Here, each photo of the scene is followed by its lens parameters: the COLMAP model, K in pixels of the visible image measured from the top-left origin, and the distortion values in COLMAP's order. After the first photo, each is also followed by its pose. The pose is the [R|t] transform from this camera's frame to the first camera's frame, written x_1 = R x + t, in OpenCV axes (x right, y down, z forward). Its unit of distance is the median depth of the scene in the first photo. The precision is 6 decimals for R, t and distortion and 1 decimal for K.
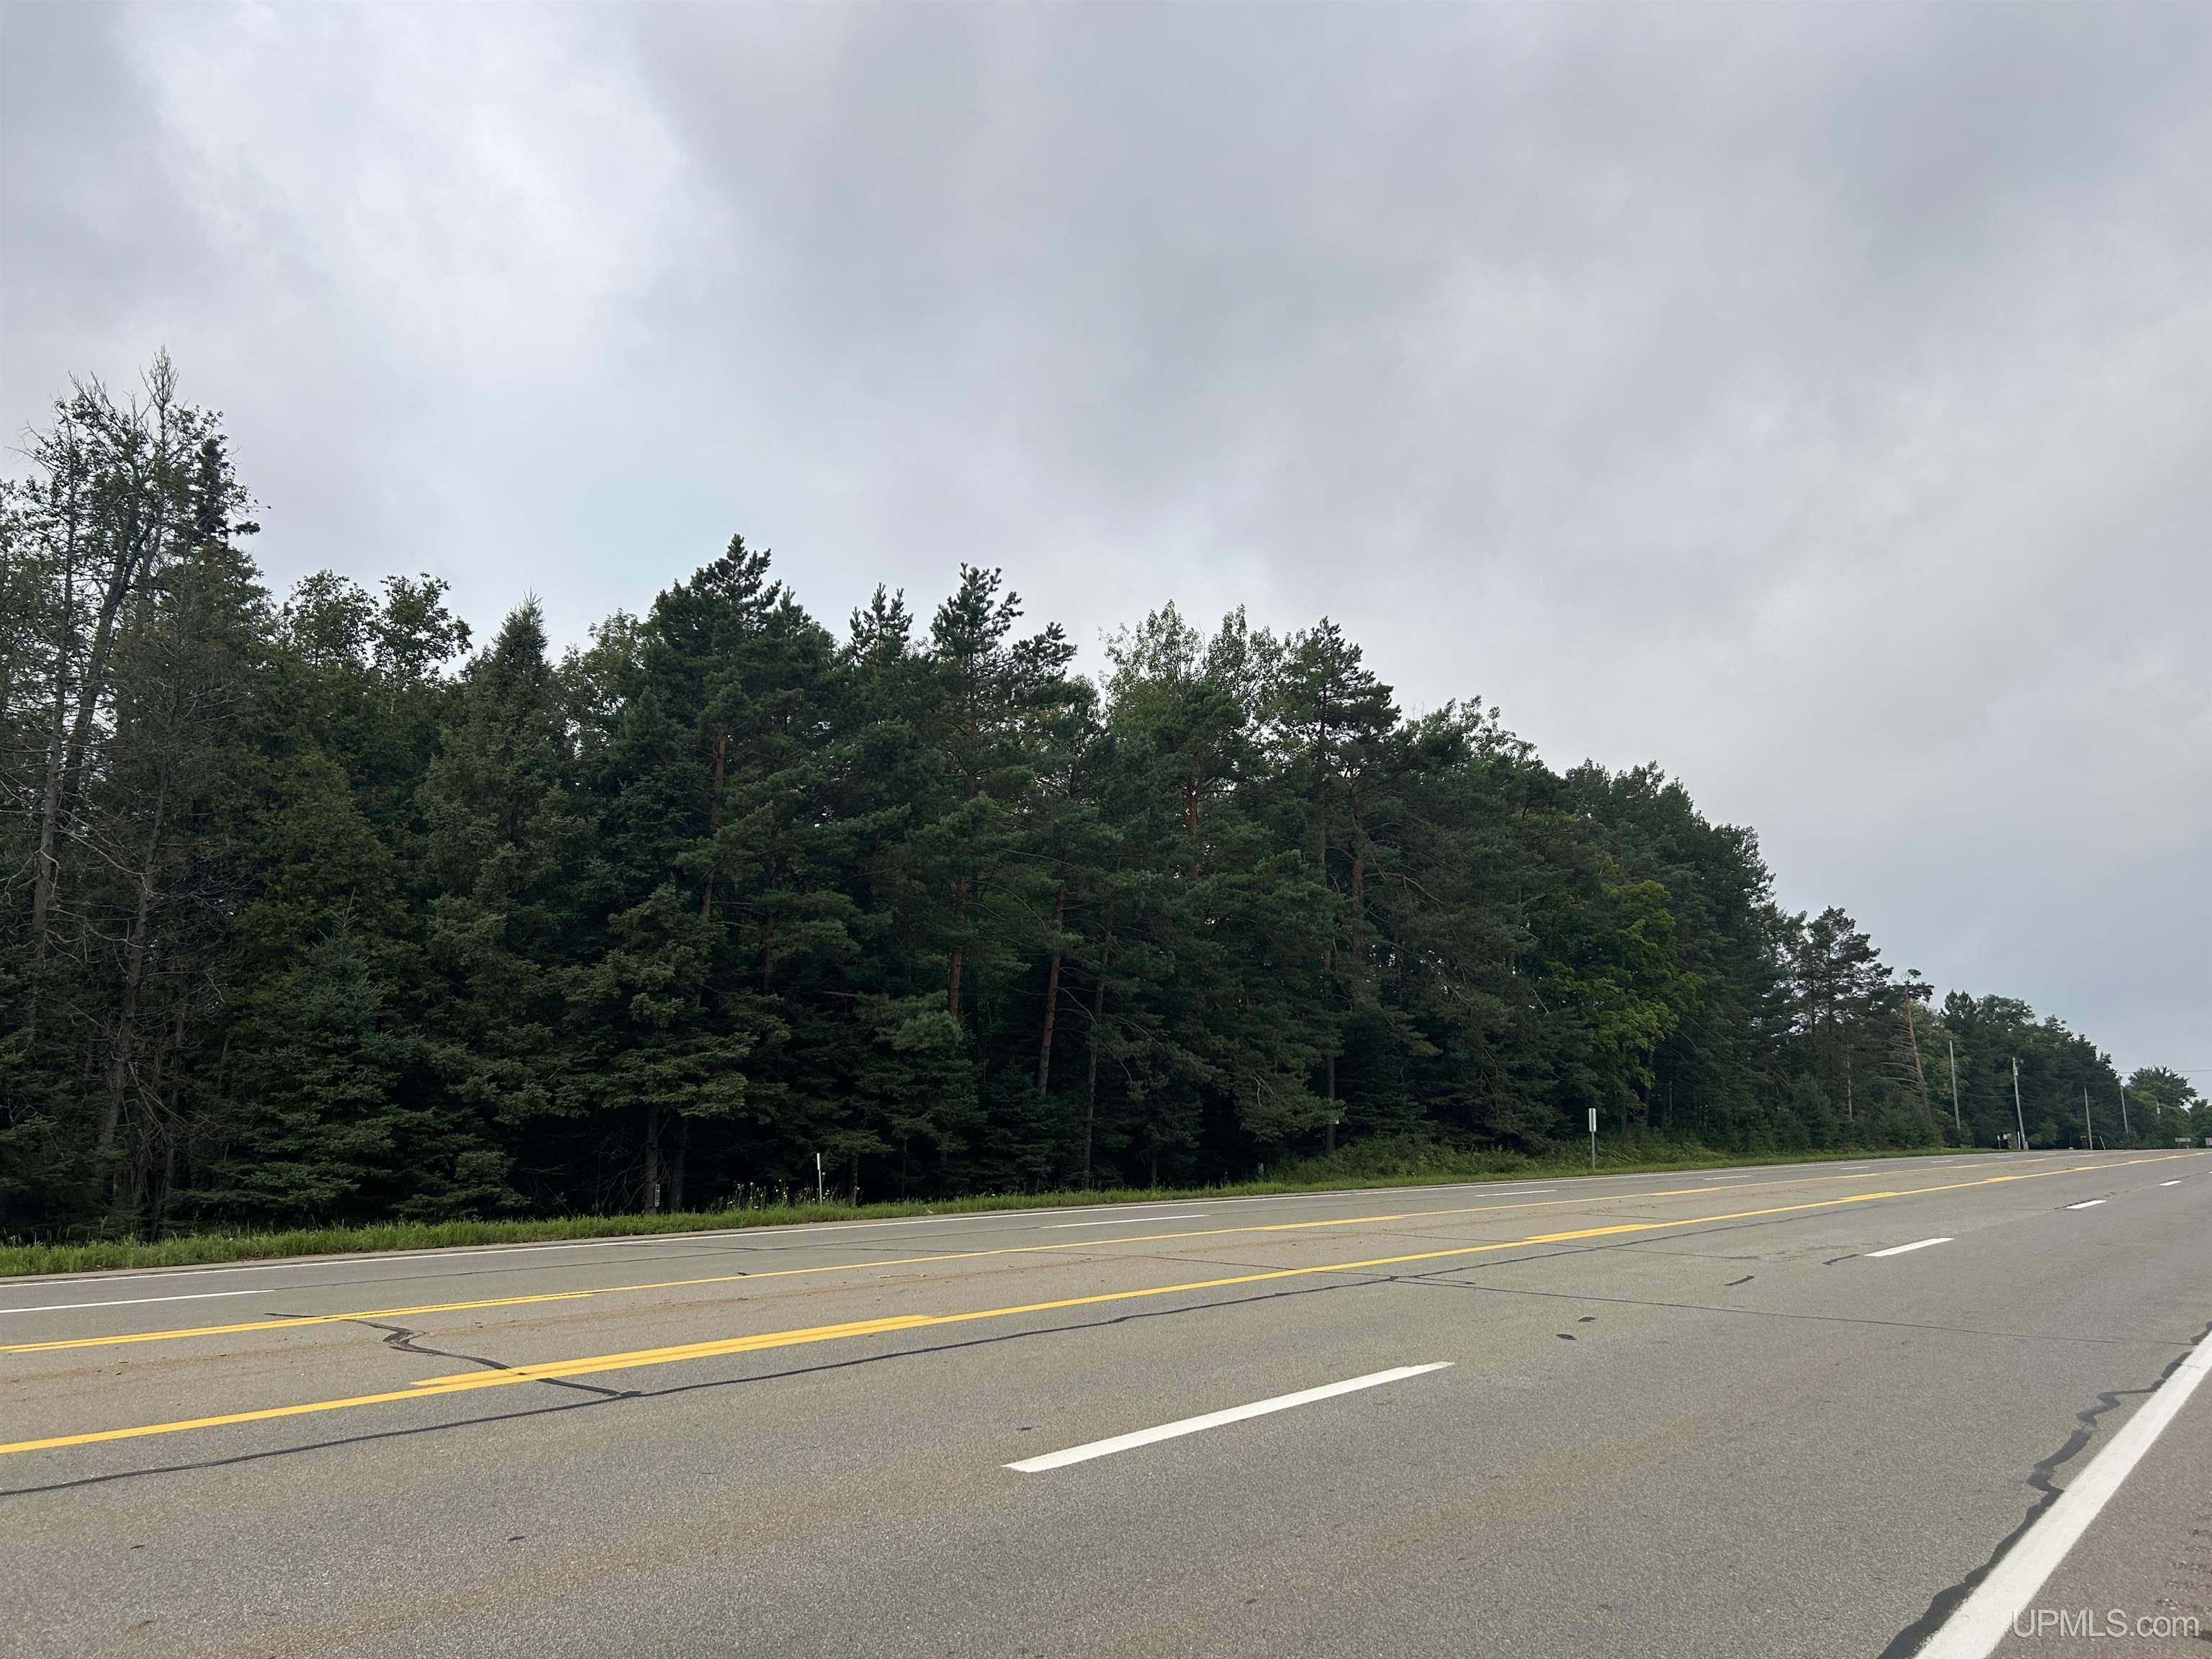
lens RADIAL K [[1690.0, 0, 1098.2], [0, 1690.0, 829.2], [0, 0, 1]] dist [0.068544, -0.065989]
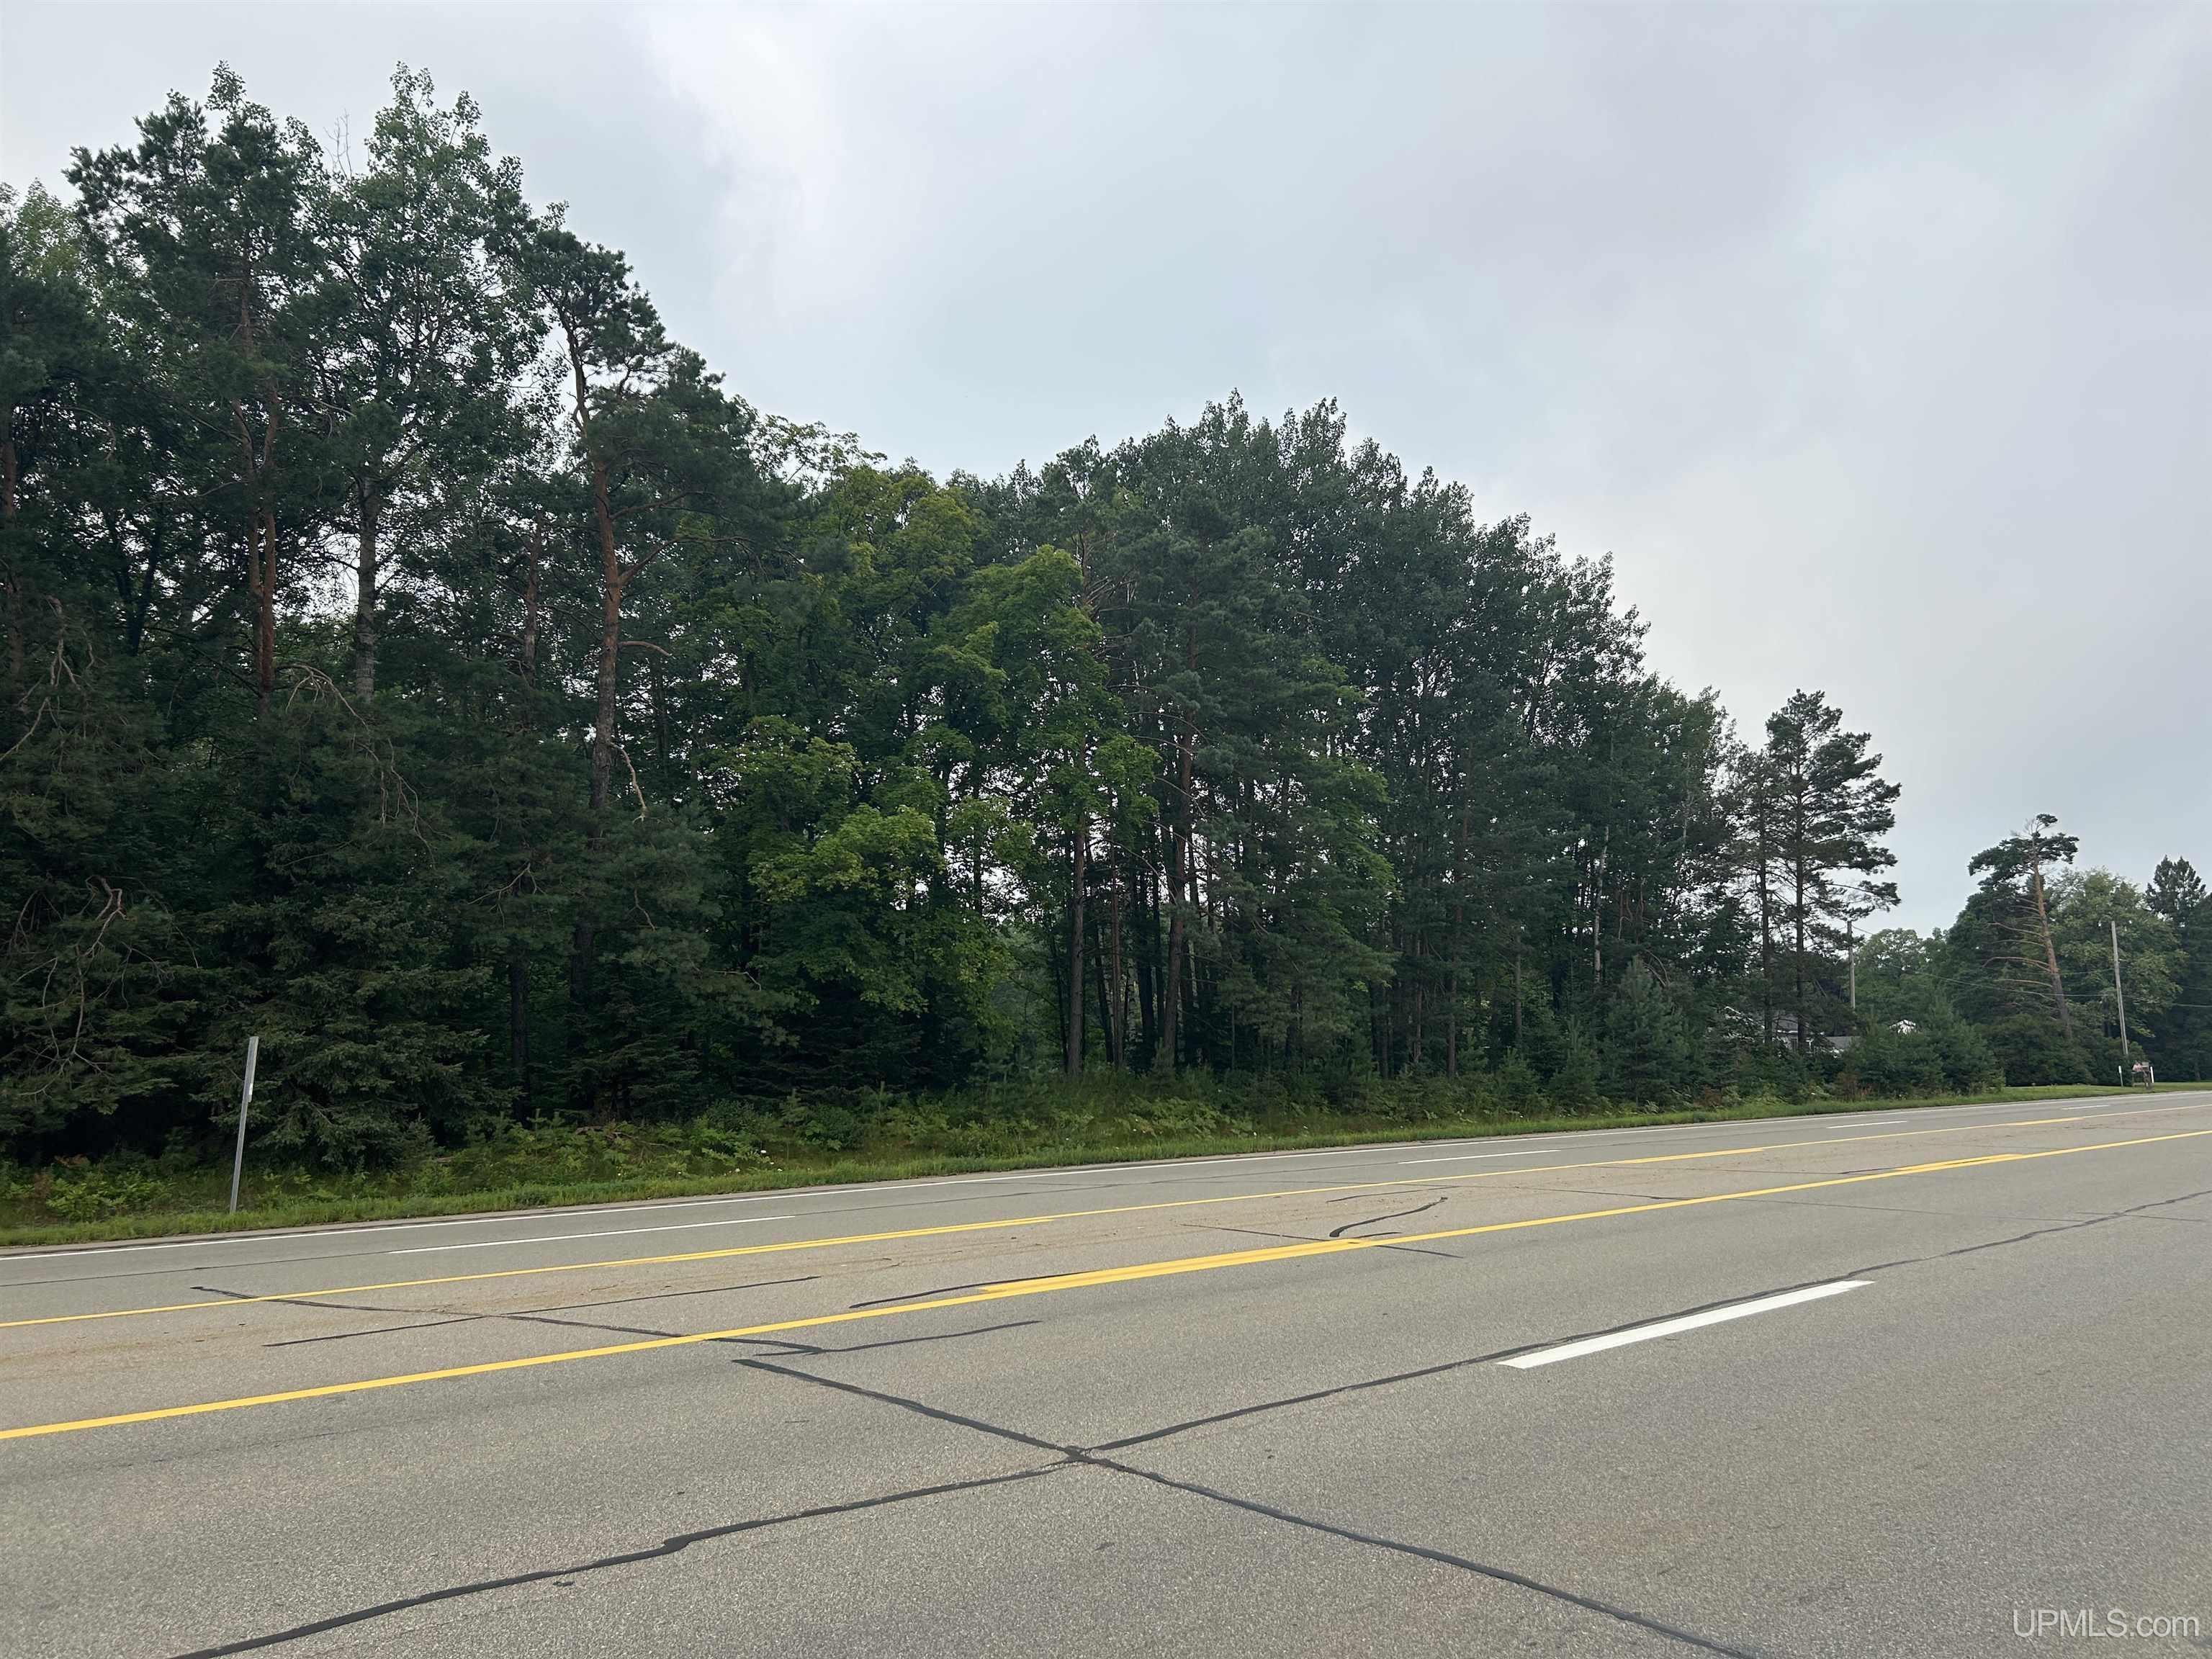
lens RADIAL K [[1690.0, 0, 1115.0], [0, 1690.0, 833.0], [0, 0, 1]] dist [0.068544, -0.065989]
pose [[0.986750, -0.040173, -0.157195, 0.287516], [0.045446, 0.998513, 0.030097, 0.066628], [0.155753, -0.036842, 0.987109, 0.380709]]
